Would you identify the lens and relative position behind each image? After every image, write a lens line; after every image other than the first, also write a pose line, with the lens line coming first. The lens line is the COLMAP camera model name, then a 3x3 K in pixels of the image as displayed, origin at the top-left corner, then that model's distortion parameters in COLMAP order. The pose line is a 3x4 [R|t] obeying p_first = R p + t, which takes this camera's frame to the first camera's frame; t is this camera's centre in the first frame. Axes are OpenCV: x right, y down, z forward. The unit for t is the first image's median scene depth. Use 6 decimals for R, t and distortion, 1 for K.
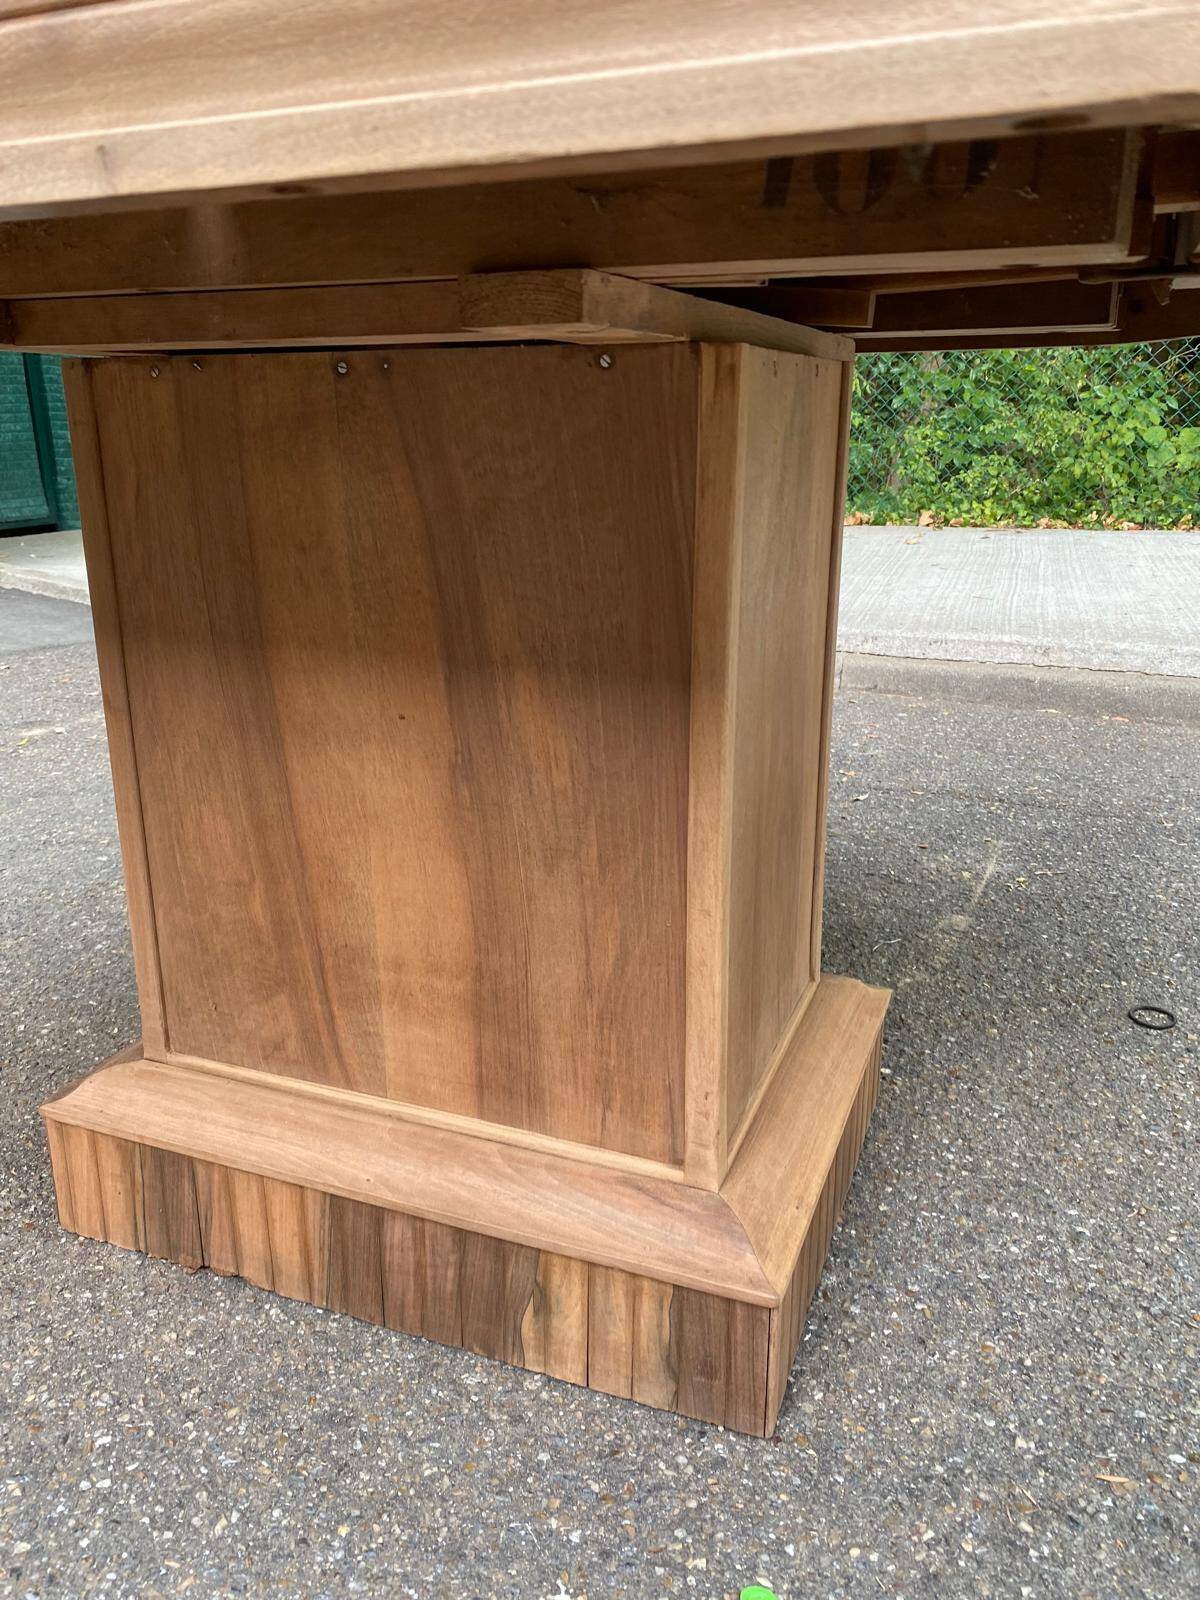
lens RADIAL K [[1222.2, 0, 587.9], [0, 1222.2, 774.2], [0, 0, 1]] dist [0.012897, -0.013709]
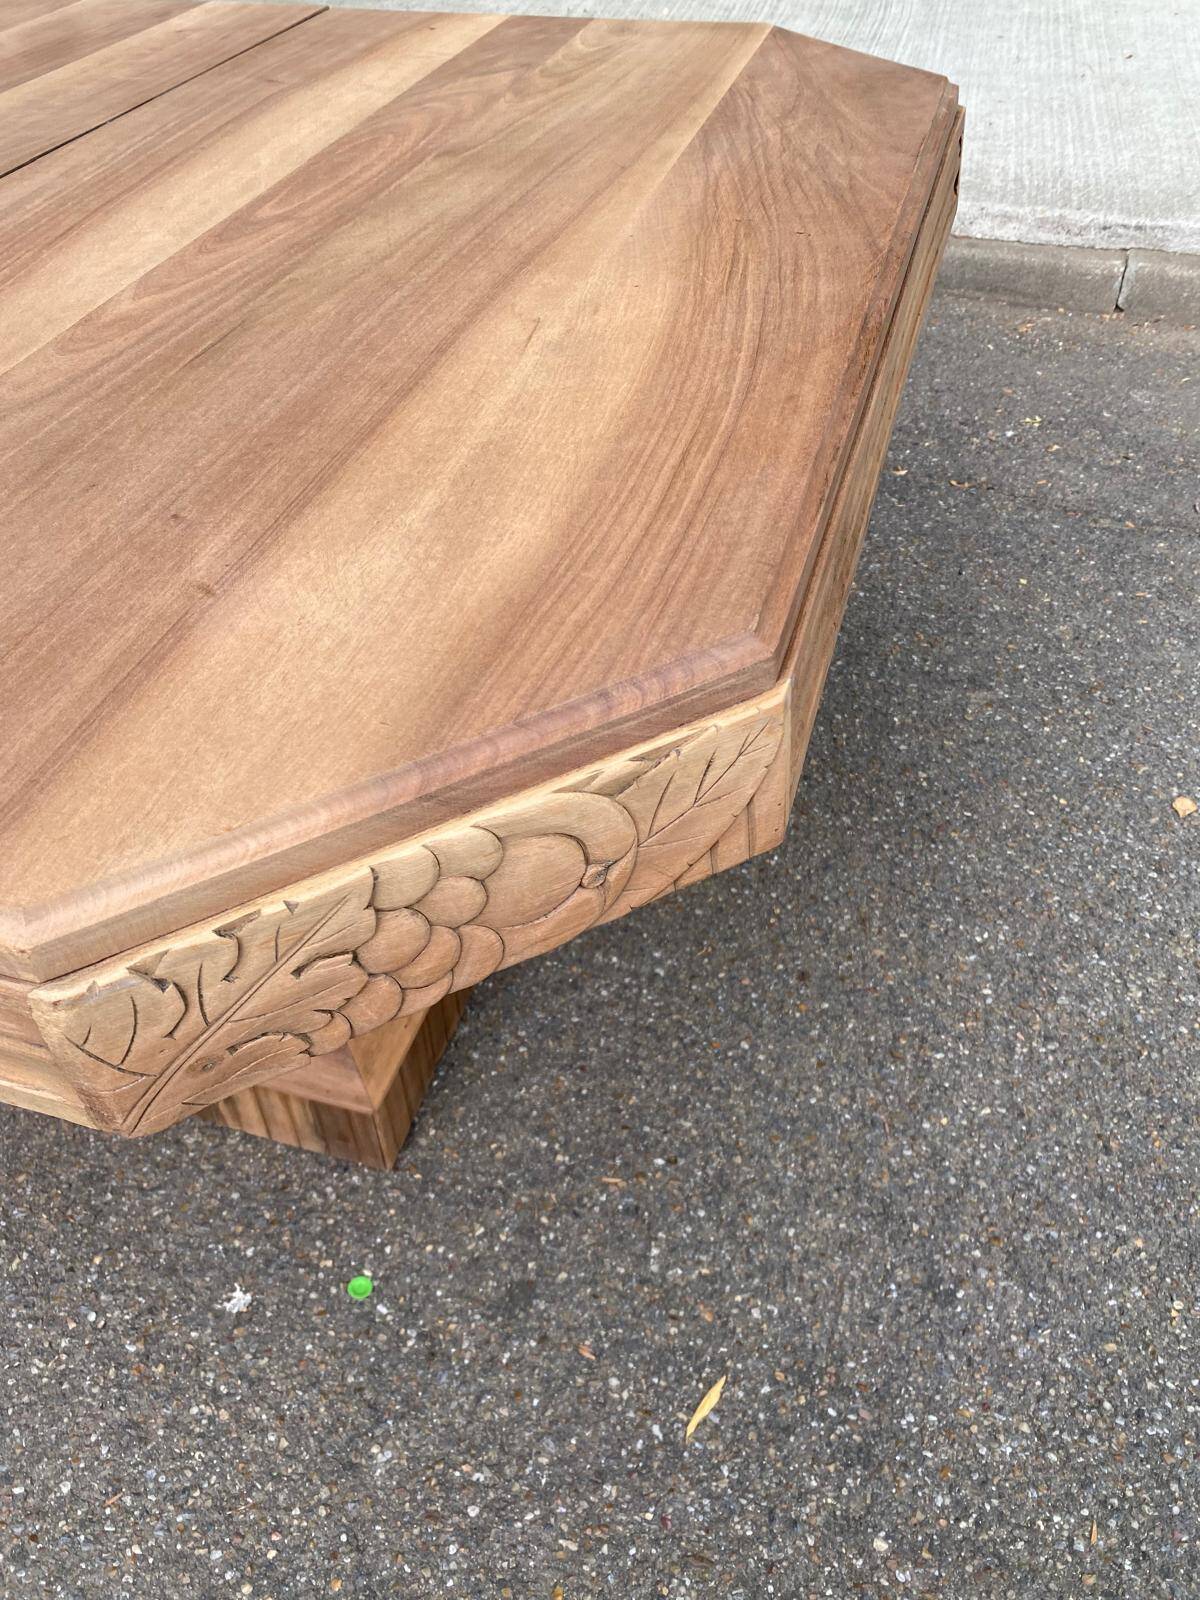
lens RADIAL K [[1222.2, 0, 589.2], [0, 1222.2, 789.6], [0, 0, 1]] dist [0.012897, -0.013709]
pose [[0.996775, -0.067088, 0.044021, 0.315306], [0.039673, 0.888906, 0.456368, -0.474001], [-0.069747, -0.453150, 0.888701, -0.110153]]
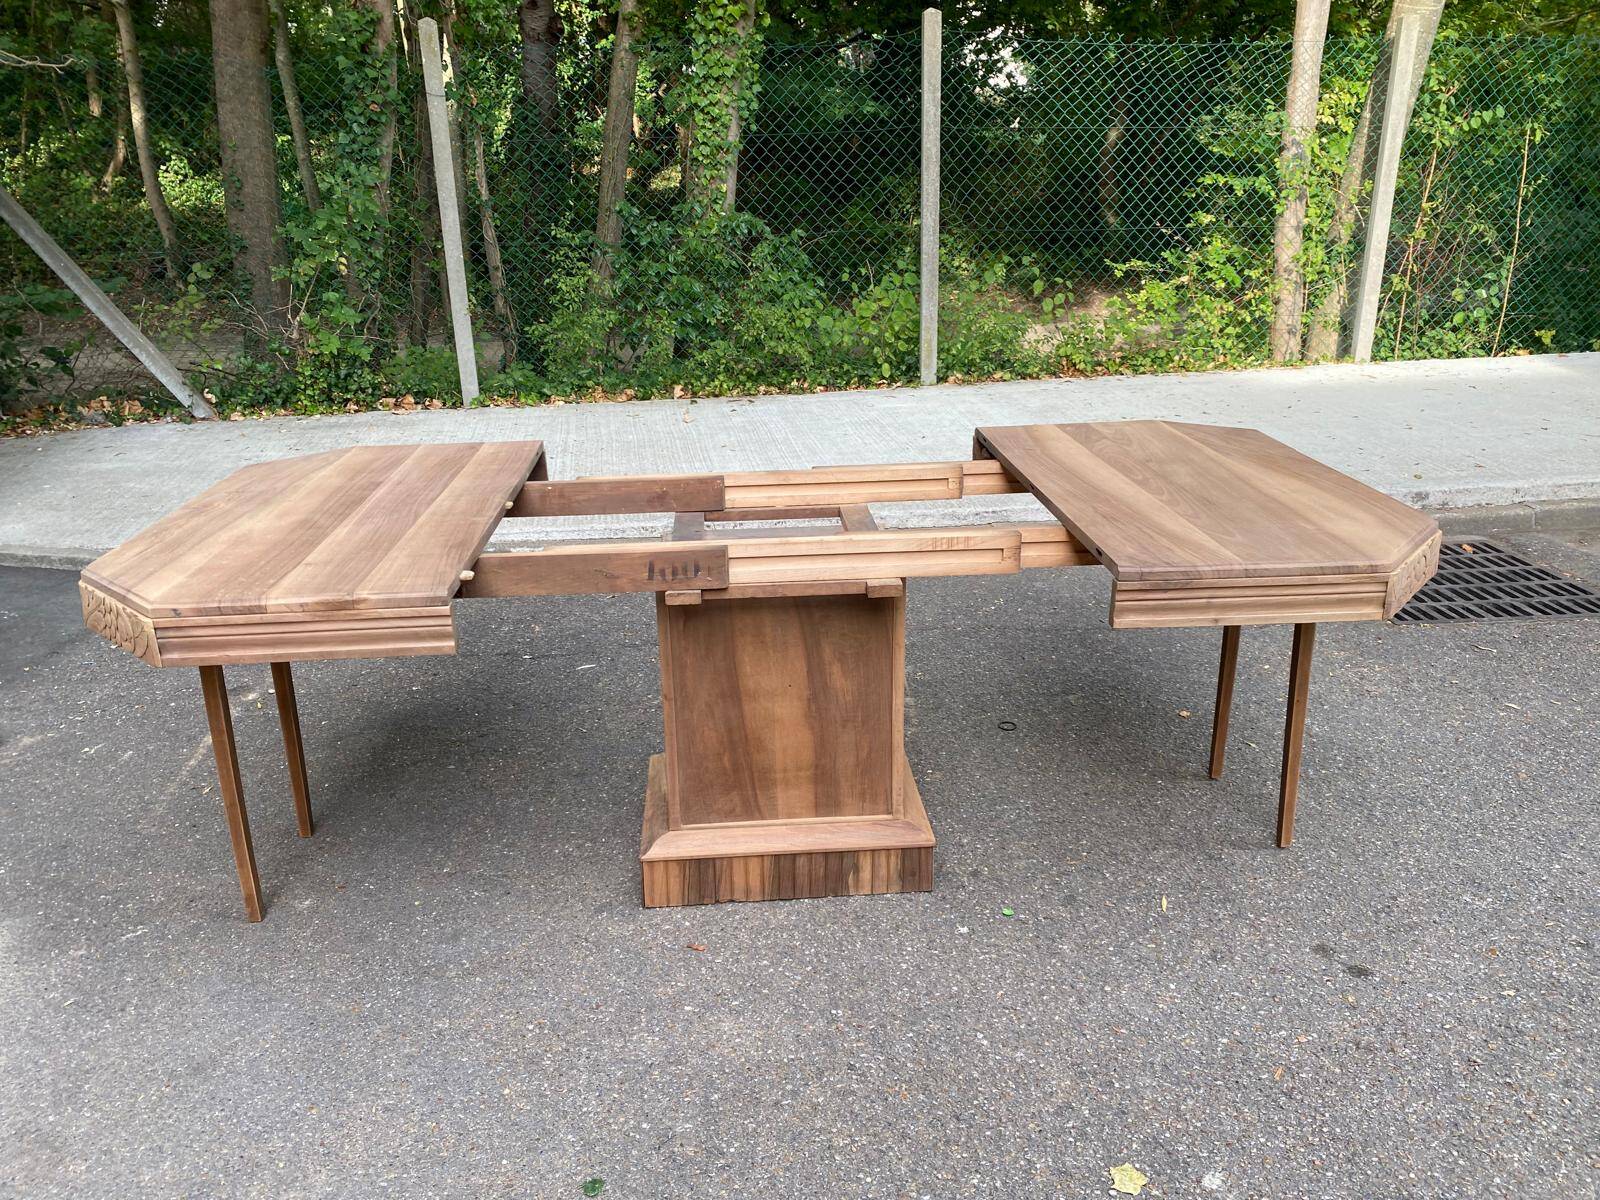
lens RADIAL K [[1222.2, 0, 796.2], [0, 1222.2, 606.9], [0, 0, 1]] dist [0.012897, -0.013709]
pose [[0.883314, -0.169038, 0.437244, -1.385575], [0.146029, 0.985535, 0.086001, -0.455124], [-0.445457, -0.012116, 0.895222, -1.450778]]
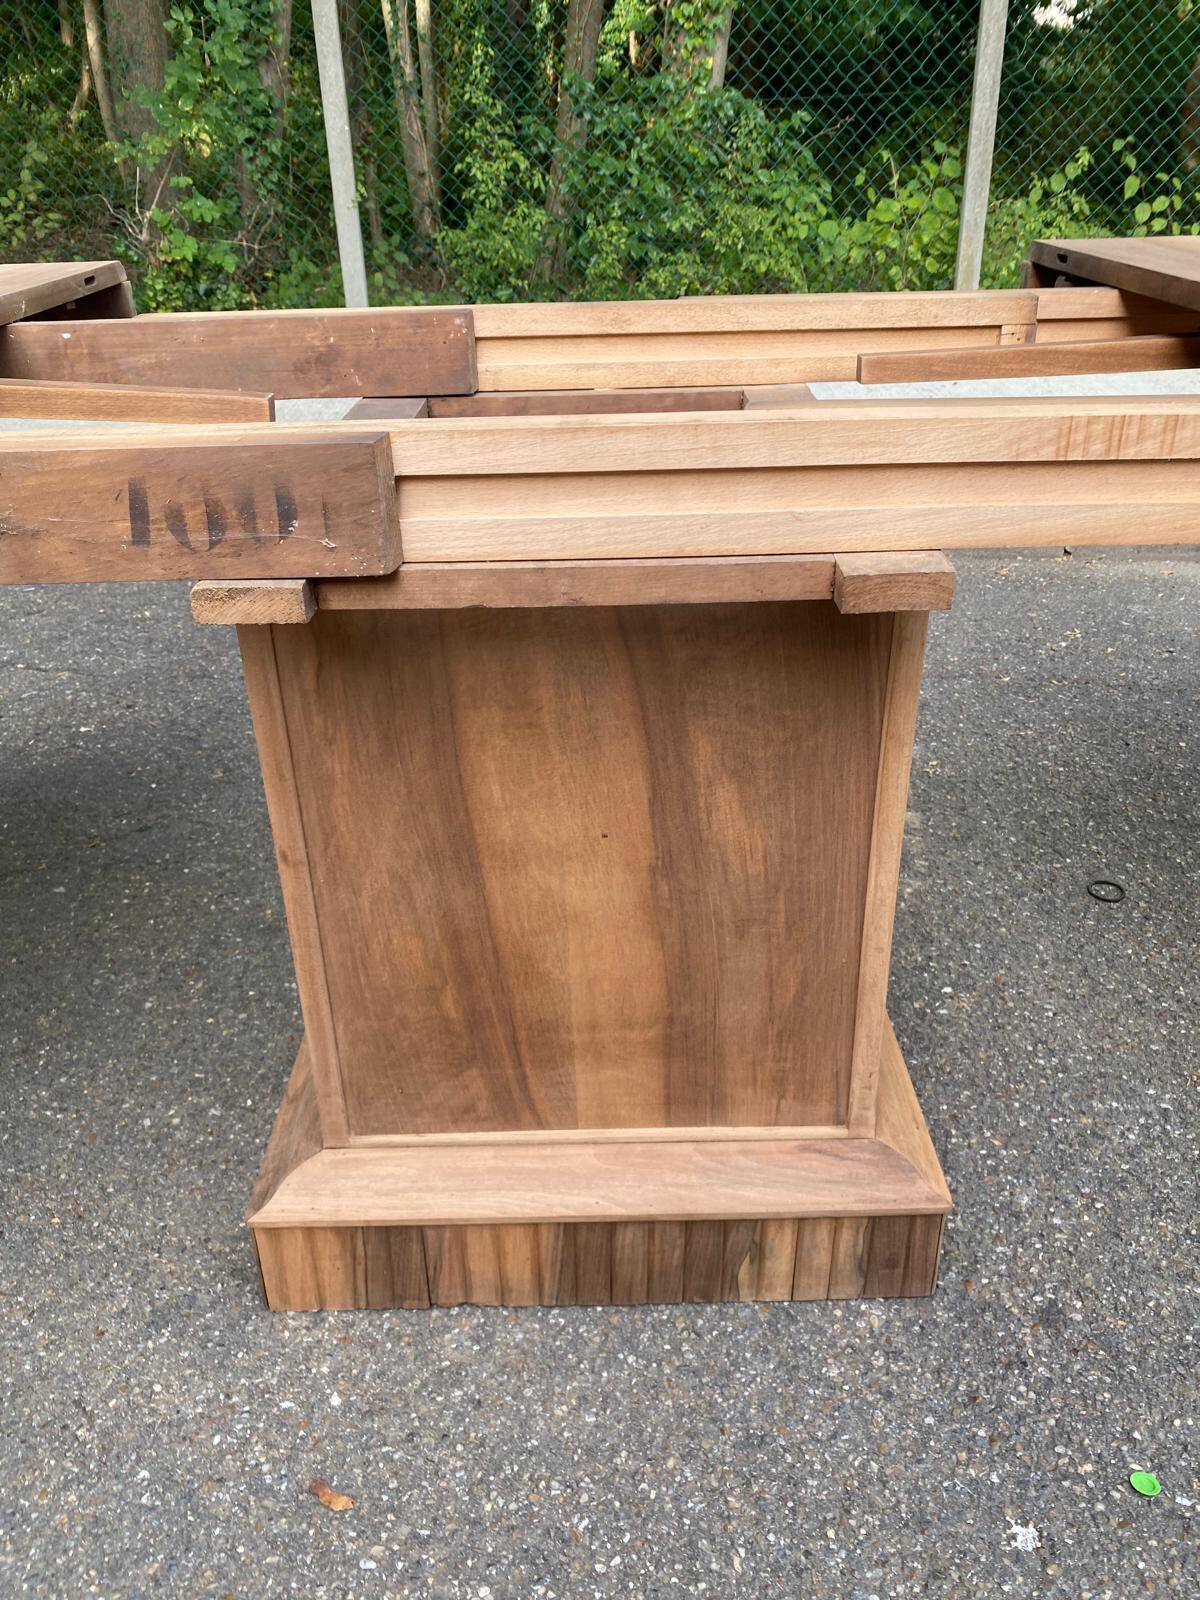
lens RADIAL K [[1224.7, 0, 600.4], [0, 1224.7, 780.3], [0, 0, 1]] dist [-0.003113, 0.005029]
pose [[0.945290, -0.162749, 0.282737, -0.529059], [0.105507, 0.972612, 0.207109, -0.330241], [-0.308701, -0.165947, 0.936571, 0.033424]]
